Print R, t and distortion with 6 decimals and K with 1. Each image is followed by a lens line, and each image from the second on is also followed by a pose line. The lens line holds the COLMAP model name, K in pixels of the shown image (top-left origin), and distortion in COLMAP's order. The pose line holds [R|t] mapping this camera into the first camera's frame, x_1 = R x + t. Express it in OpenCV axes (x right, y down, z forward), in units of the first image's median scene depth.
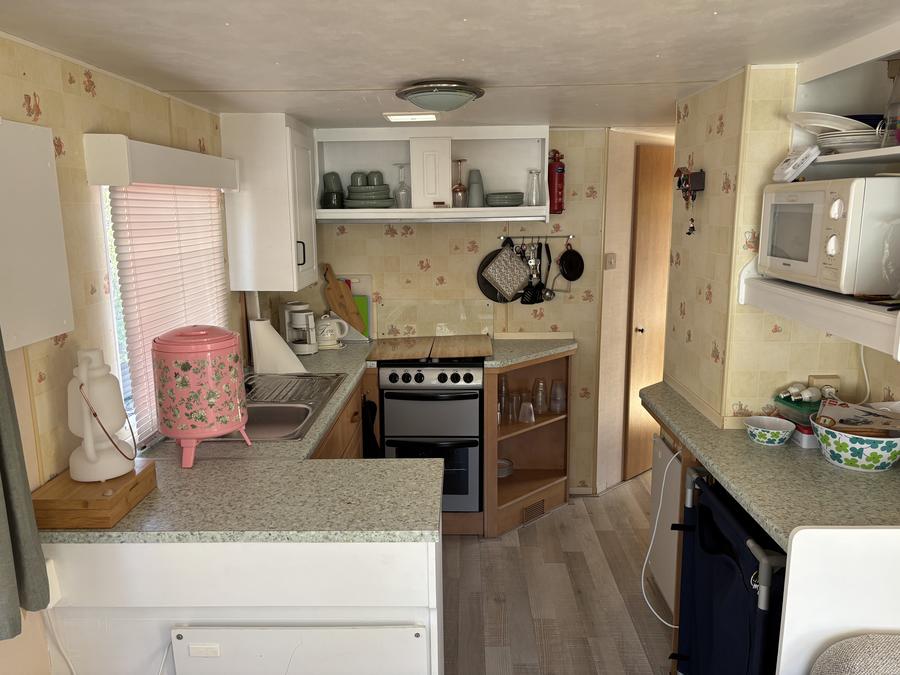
lens RADIAL K [[680.3, 0, 450.3], [0, 680.3, 340.7], [0, 0, 1]] dist [0.047954, -0.022728]
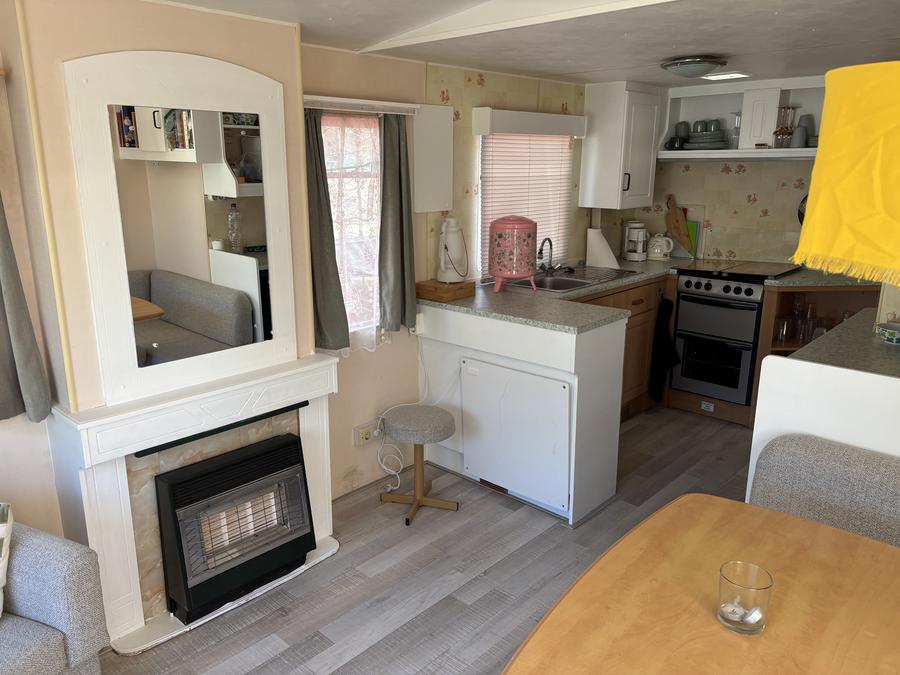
lens RADIAL K [[680.3, 0, 447.2], [0, 680.3, 333.0], [0, 0, 1]] dist [0.047954, -0.022728]
pose [[0.756507, 0.172504, -0.630824, 0.402274], [-0.133970, 0.985006, 0.108696, 0.066318], [0.640116, 0.002282, 0.768275, -0.279681]]
